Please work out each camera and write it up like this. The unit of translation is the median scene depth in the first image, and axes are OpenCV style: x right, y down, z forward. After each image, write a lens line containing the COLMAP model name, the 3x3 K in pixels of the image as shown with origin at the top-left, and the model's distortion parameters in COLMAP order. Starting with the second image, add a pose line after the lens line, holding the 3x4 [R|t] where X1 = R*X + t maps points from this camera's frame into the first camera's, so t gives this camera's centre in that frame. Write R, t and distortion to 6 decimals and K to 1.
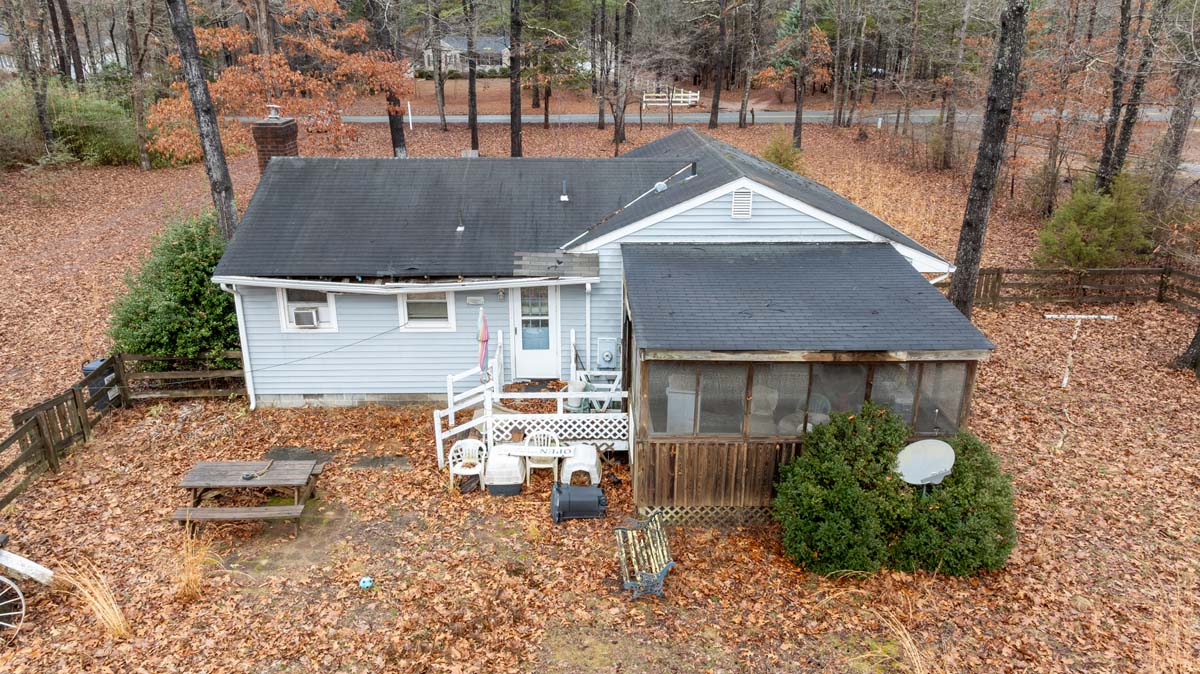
lens RADIAL K [[852.3, 0, 599.7], [0, 852.3, 335.2], [0, 0, 1]] dist [-0.034285, 0.020138]
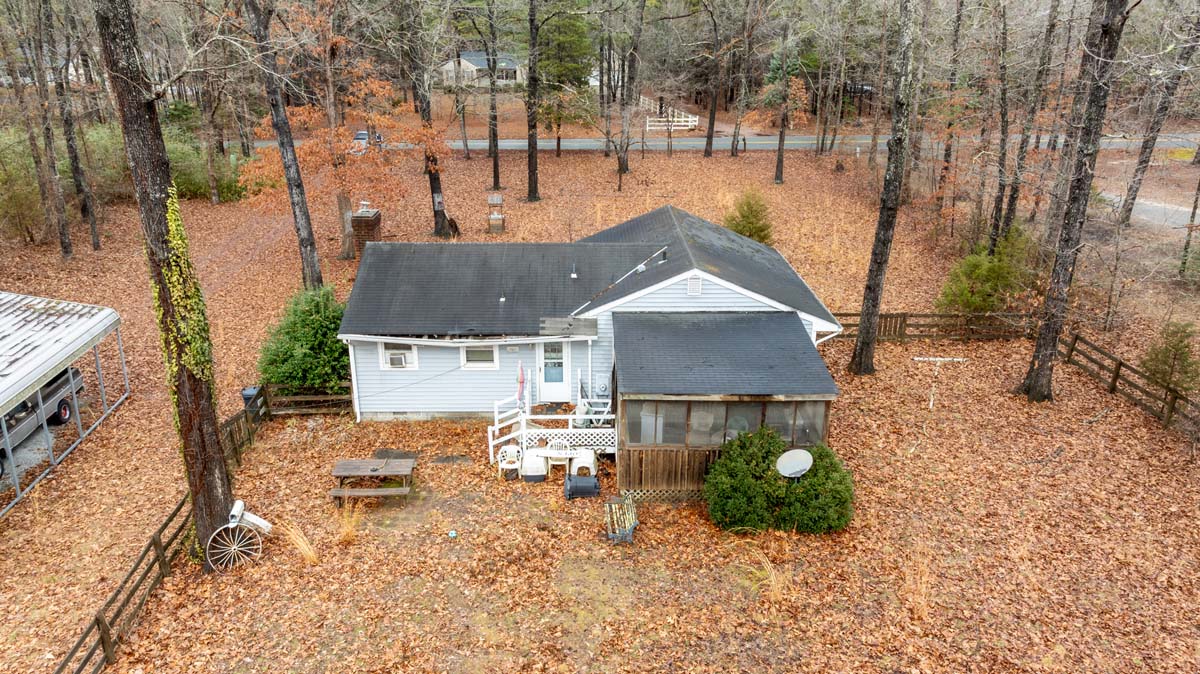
lens RADIAL K [[852.3, 0, 600.5], [0, 852.3, 341.9], [0, 0, 1]] dist [-0.034285, 0.020138]
pose [[0.999935, 0.004780, -0.010336, 0.020559], [-0.004576, 0.999795, 0.019707, -0.086548], [0.010428, -0.019659, 0.999752, -0.479091]]
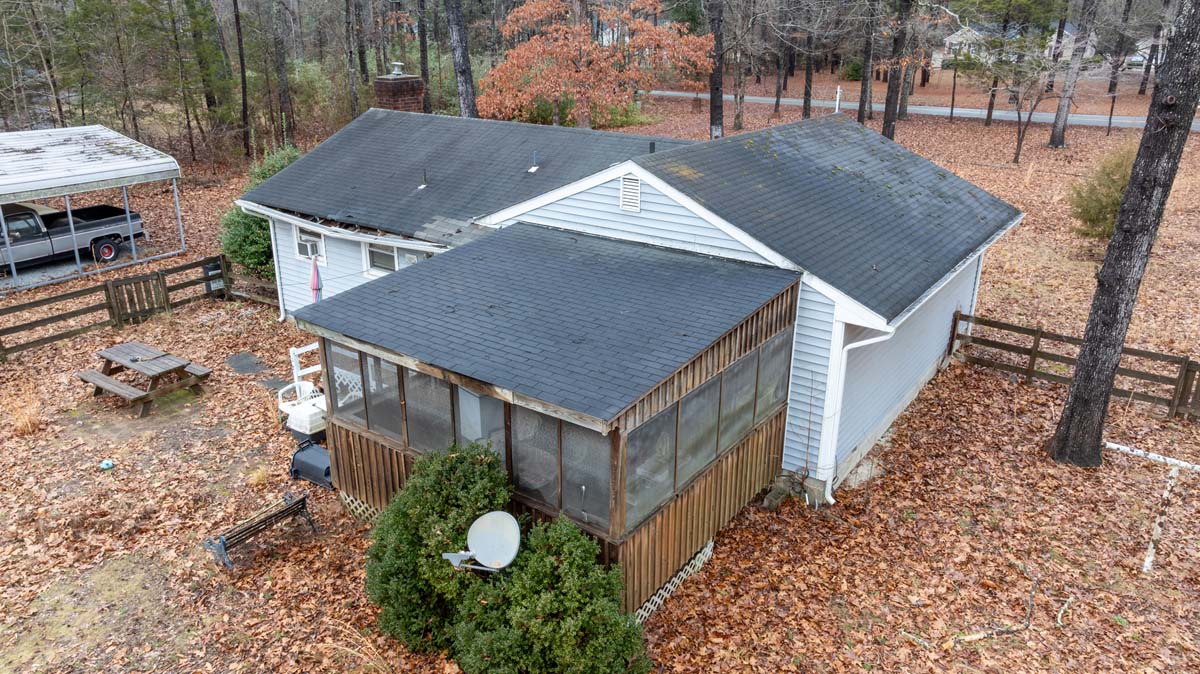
lens RADIAL K [[852.3, 0, 598.2], [0, 852.3, 333.5], [0, 0, 1]] dist [-0.034285, 0.020138]
pose [[0.790874, 0.213378, -0.573575, 0.645570], [-0.208029, 0.975171, 0.075936, -0.079599], [0.575536, 0.059264, 0.815626, 0.327056]]
